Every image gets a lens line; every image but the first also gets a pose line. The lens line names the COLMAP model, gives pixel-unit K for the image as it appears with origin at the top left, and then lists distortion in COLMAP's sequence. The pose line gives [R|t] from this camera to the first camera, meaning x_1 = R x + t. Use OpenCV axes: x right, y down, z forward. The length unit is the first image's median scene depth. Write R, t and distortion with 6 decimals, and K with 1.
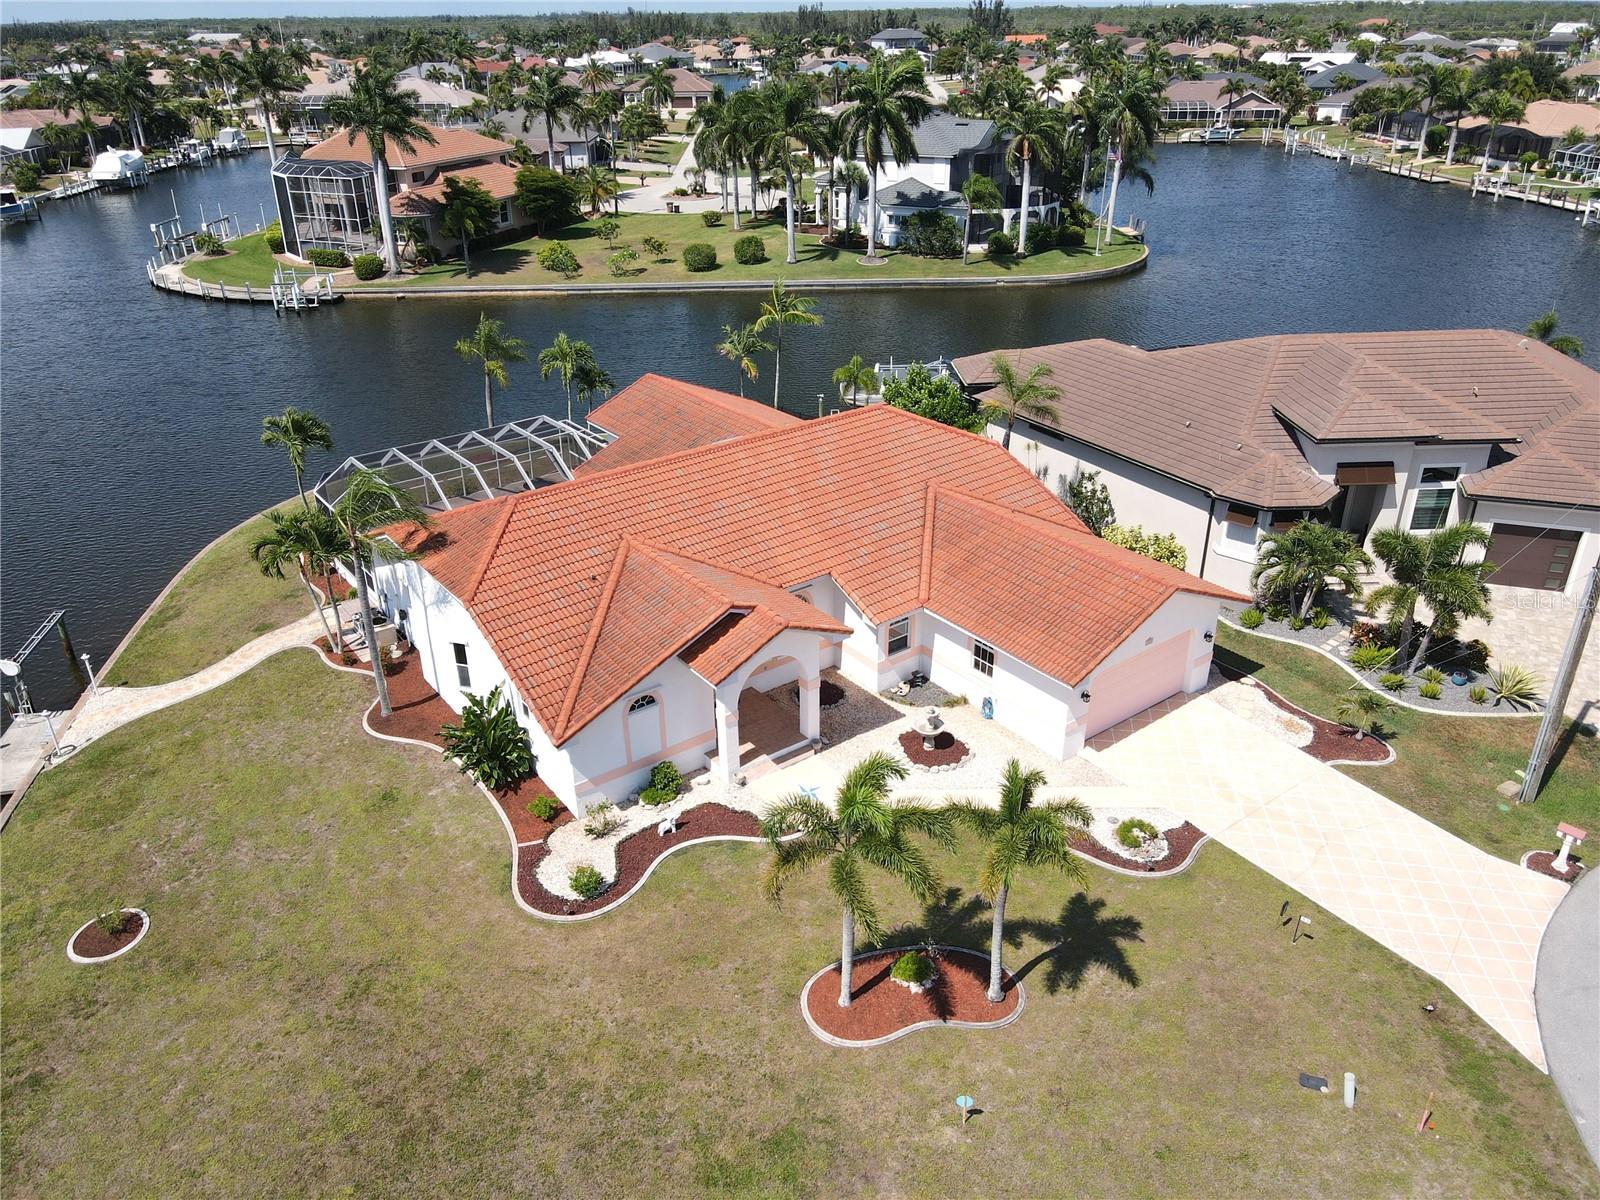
lens RADIAL K [[1178.2, 0, 798.2], [0, 1178.2, 597.7], [0, 0, 1]] dist [-0.008646, 0.039752]
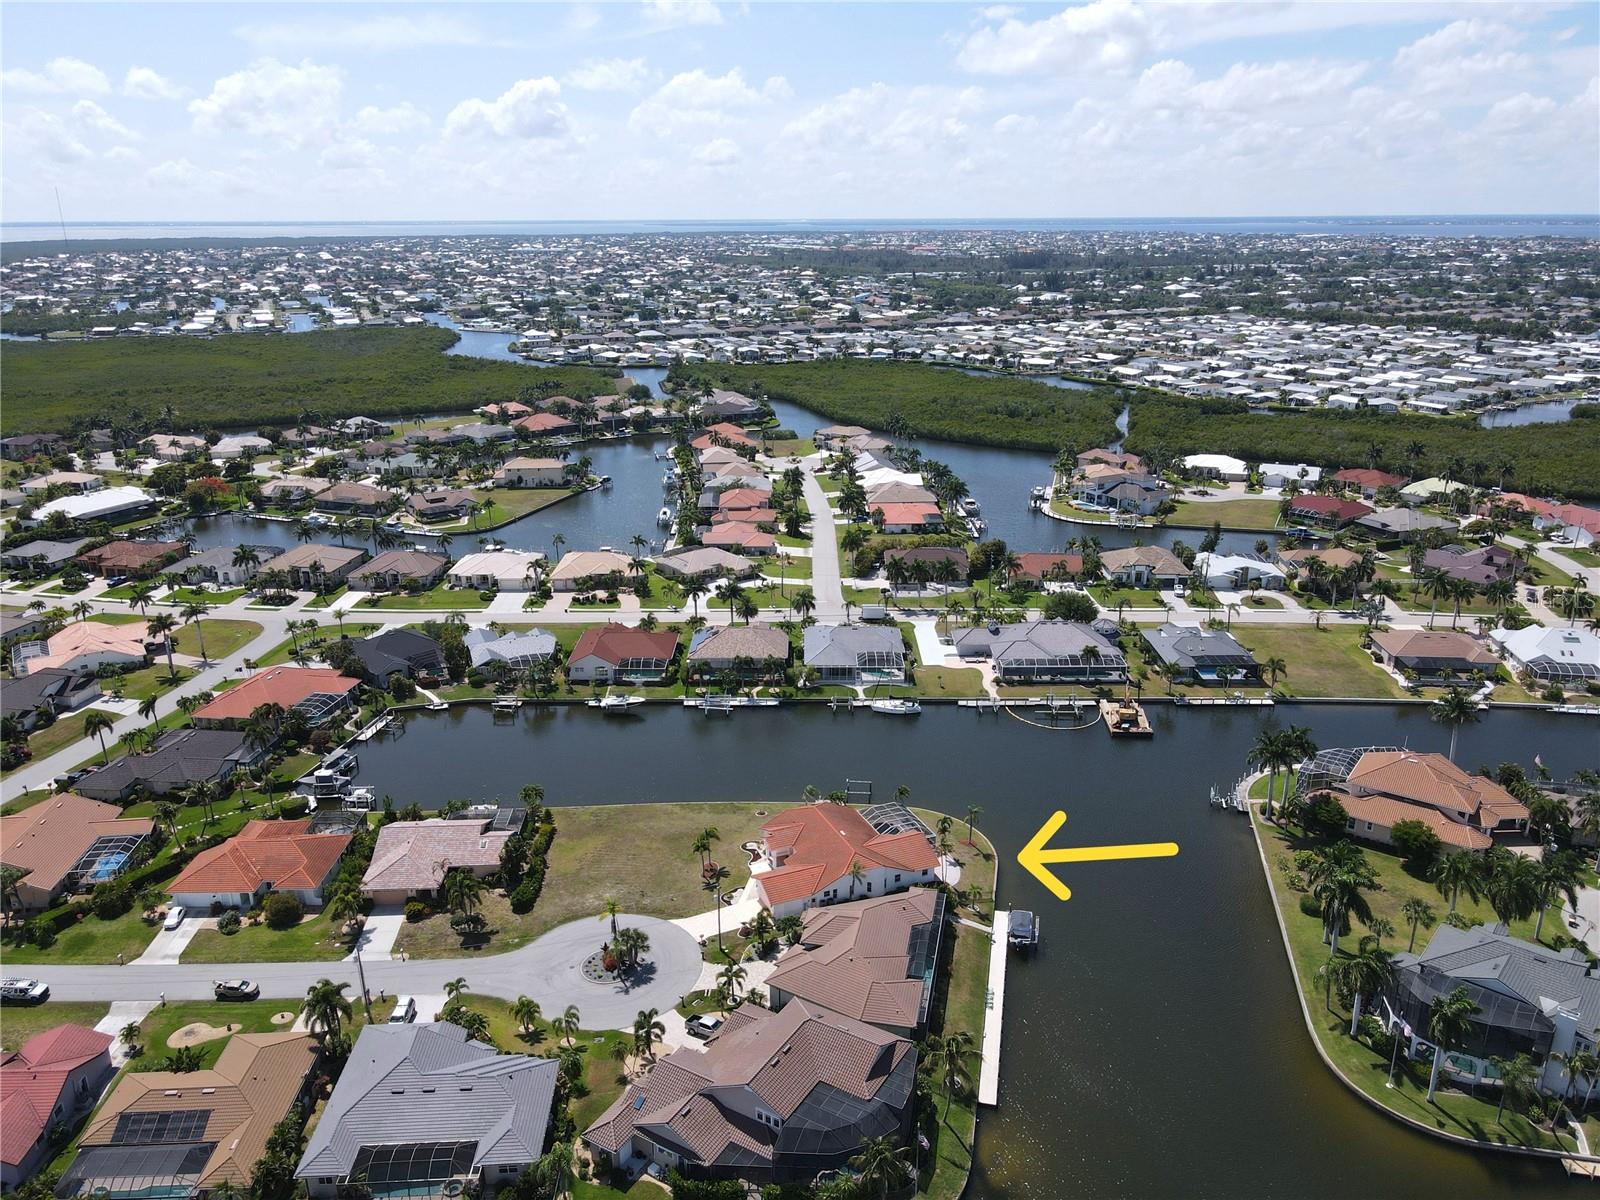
lens RADIAL K [[1178.2, 0, 798.2], [0, 1178.2, 597.7], [0, 0, 1]] dist [-0.008646, 0.039752]
pose [[-0.210293, 0.278559, -0.937113, 3.939709], [-0.433784, 0.832438, 0.344787, -2.339485], [0.876132, 0.479012, -0.054222, 0.782575]]
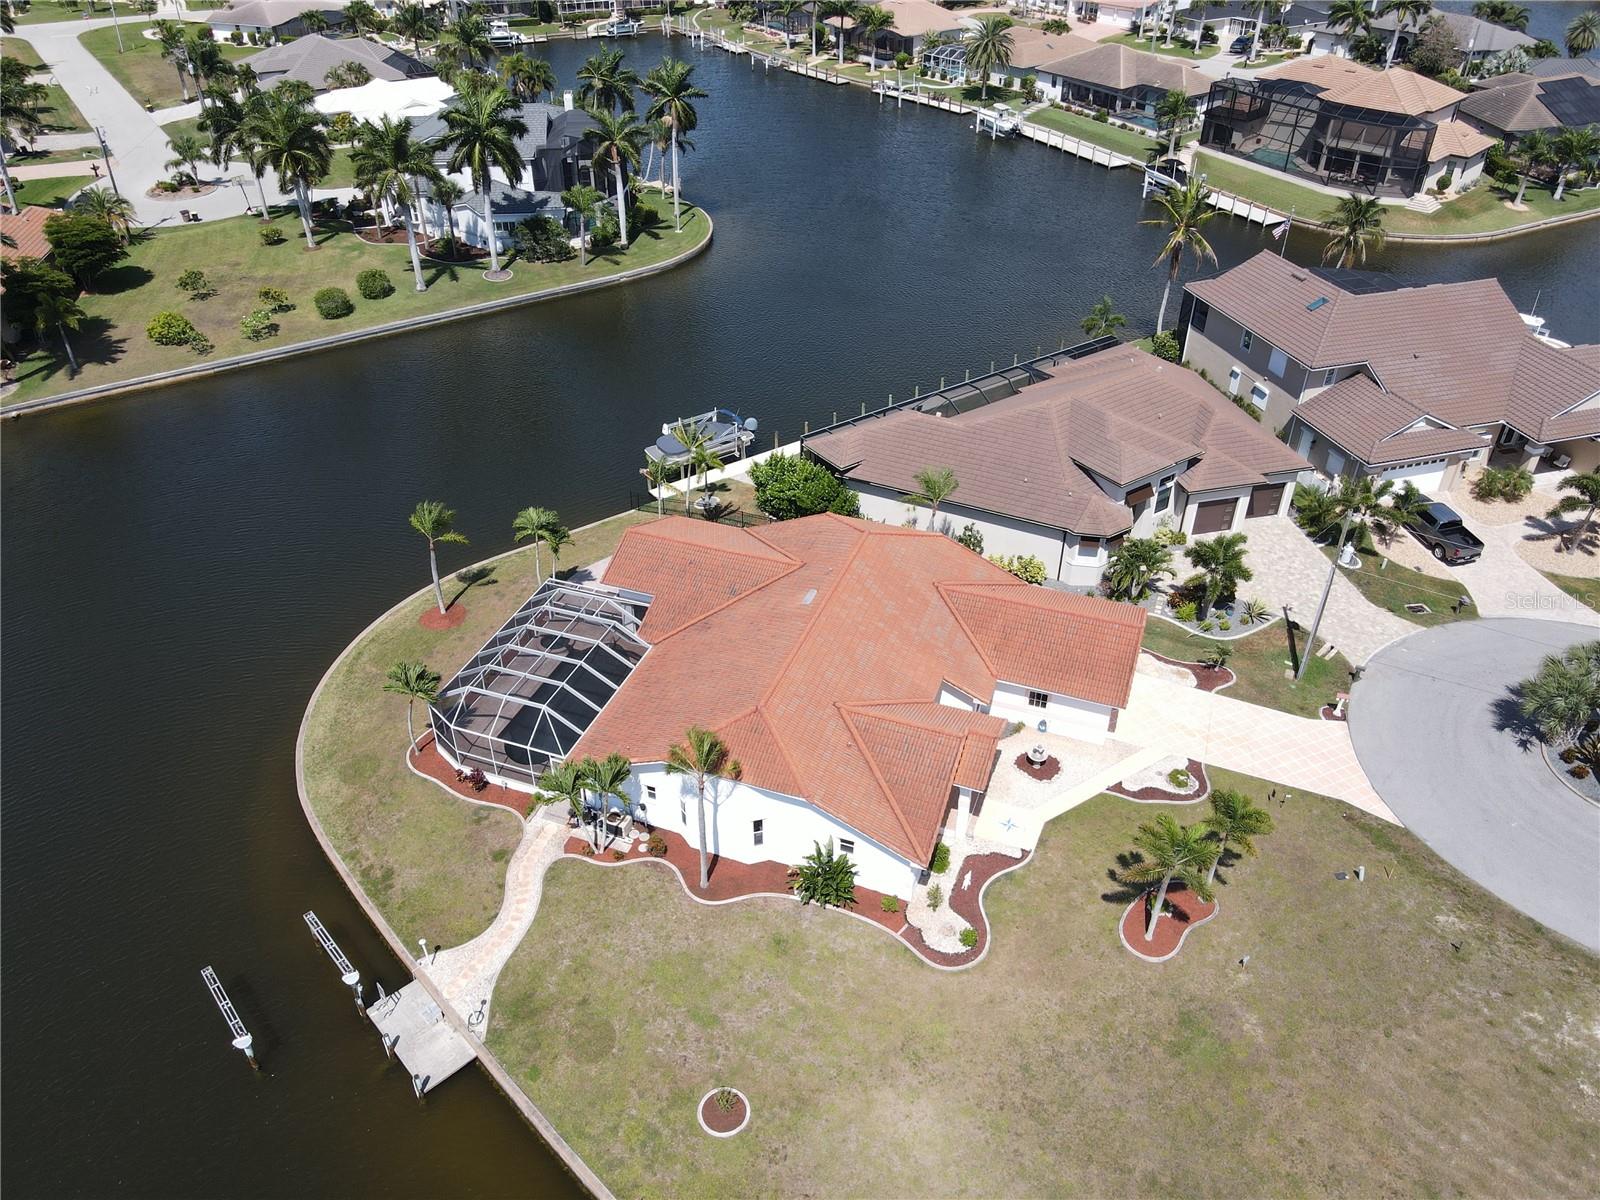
lens RADIAL K [[1178.2, 0, 798.2], [0, 1178.2, 597.7], [0, 0, 1]] dist [-0.008646, 0.039752]
pose [[0.841906, -0.300616, 0.448134, -0.772639], [0.230478, 0.951218, 0.205096, -0.470657], [-0.487929, -0.069387, 0.870121, -0.202481]]
